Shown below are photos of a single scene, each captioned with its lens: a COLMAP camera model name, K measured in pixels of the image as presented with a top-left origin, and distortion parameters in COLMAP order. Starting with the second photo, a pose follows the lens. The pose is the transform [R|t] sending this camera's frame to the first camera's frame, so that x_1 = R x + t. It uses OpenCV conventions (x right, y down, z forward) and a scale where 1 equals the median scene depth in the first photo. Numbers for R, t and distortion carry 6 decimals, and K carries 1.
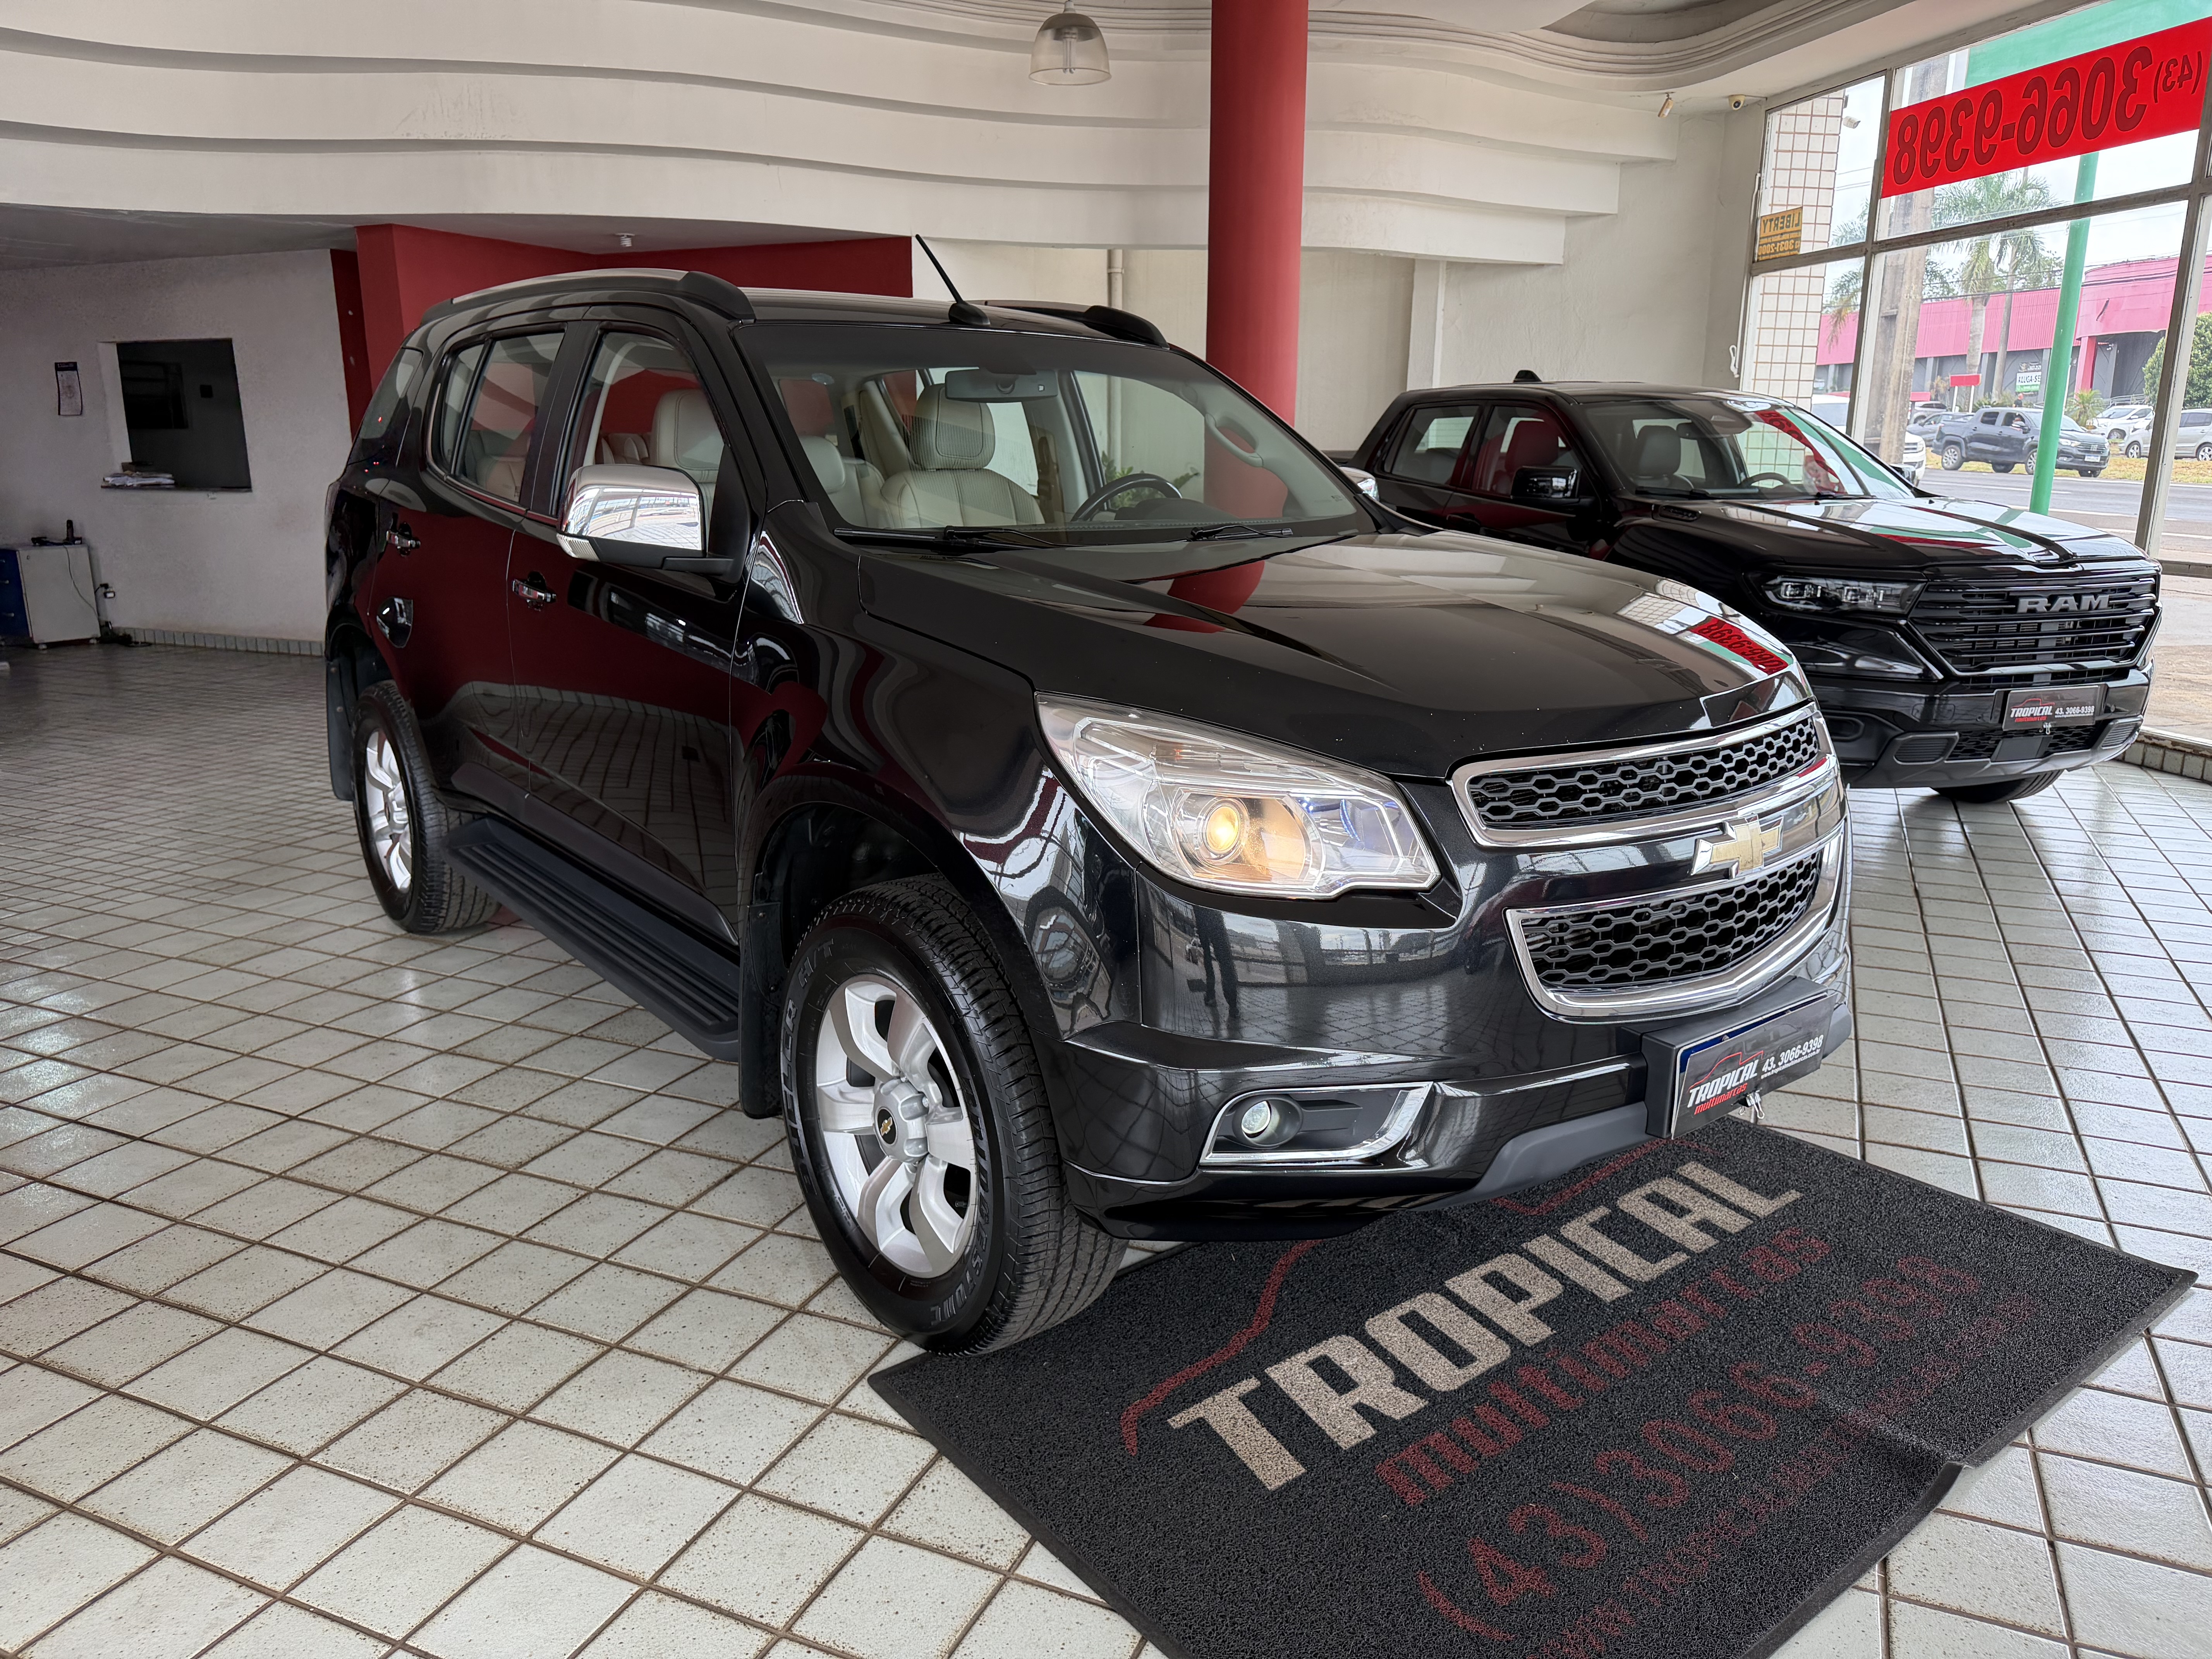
lens RADIAL K [[1568.0, 0, 1122.7], [0, 1568.0, 822.9], [0, 0, 1]] dist [0.004058, 0.004567]
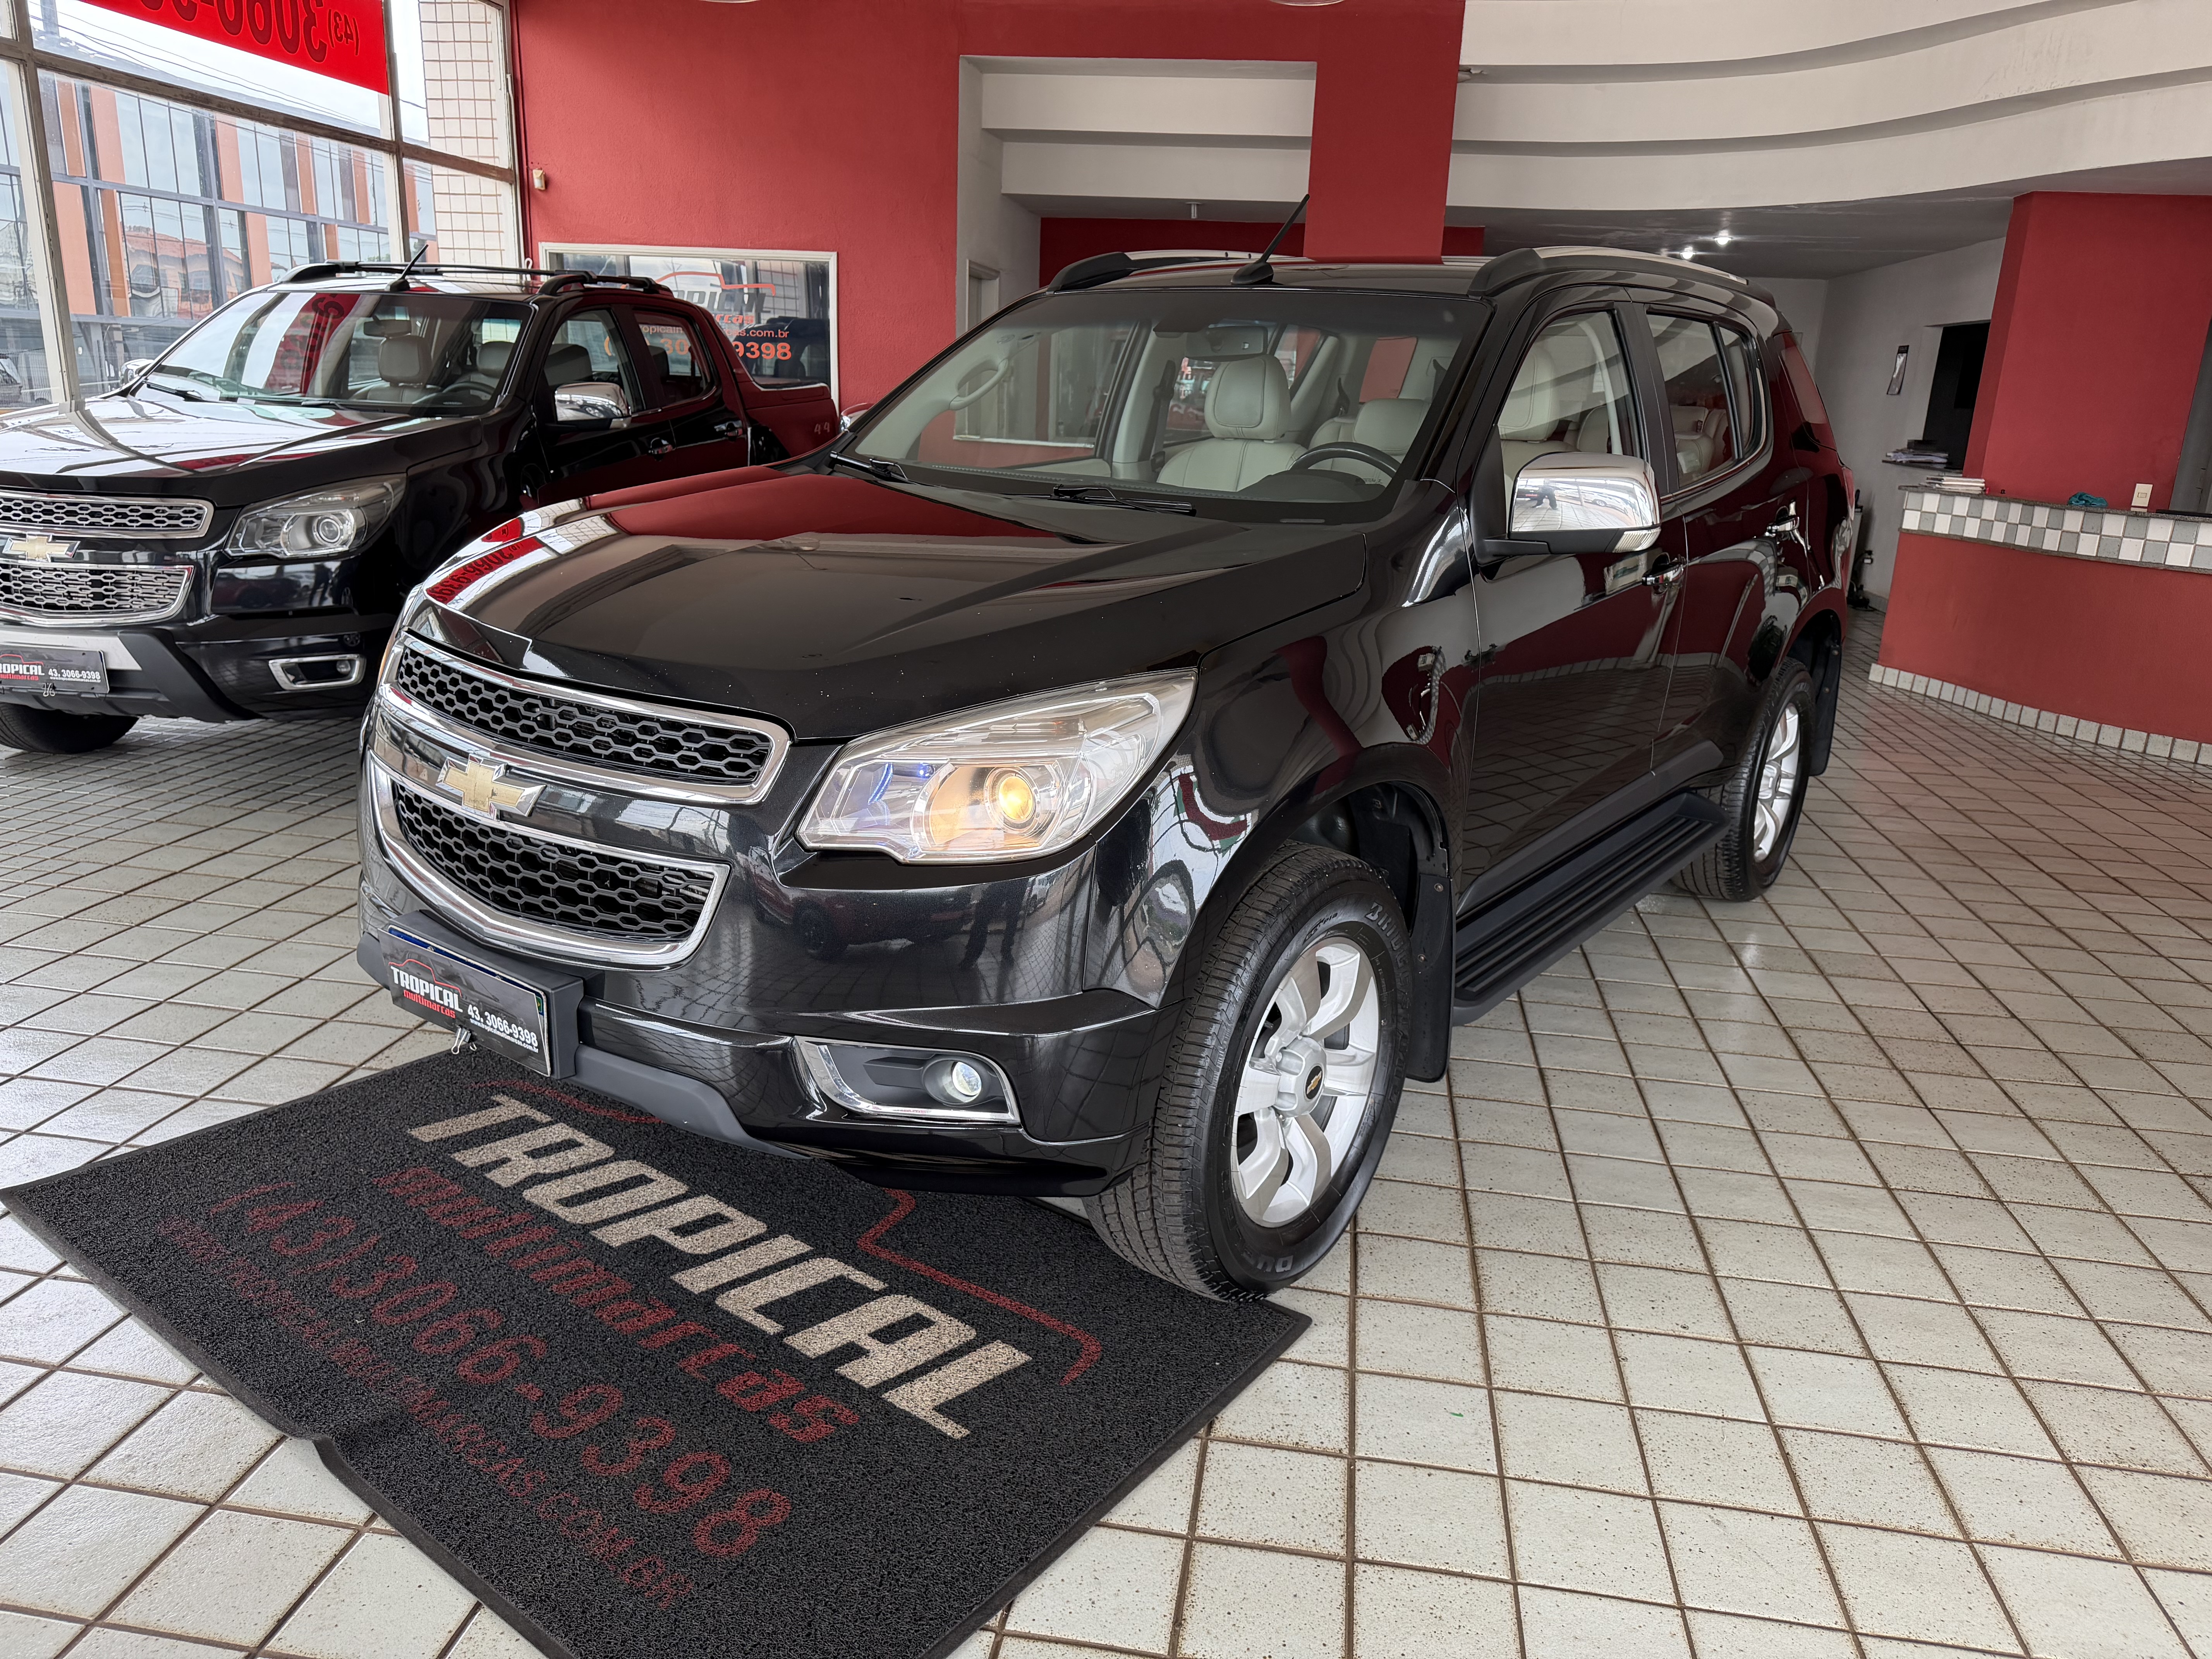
lens RADIAL K [[1568.0, 0, 1122.7], [0, 1568.0, 822.9], [0, 0, 1]] dist [0.004058, 0.004567]
pose [[0.265971, 0.273632, -0.924329, 1.230366], [-0.268192, 0.942015, 0.201697, -0.238386], [0.925922, 0.194252, 0.323935, 0.902715]]
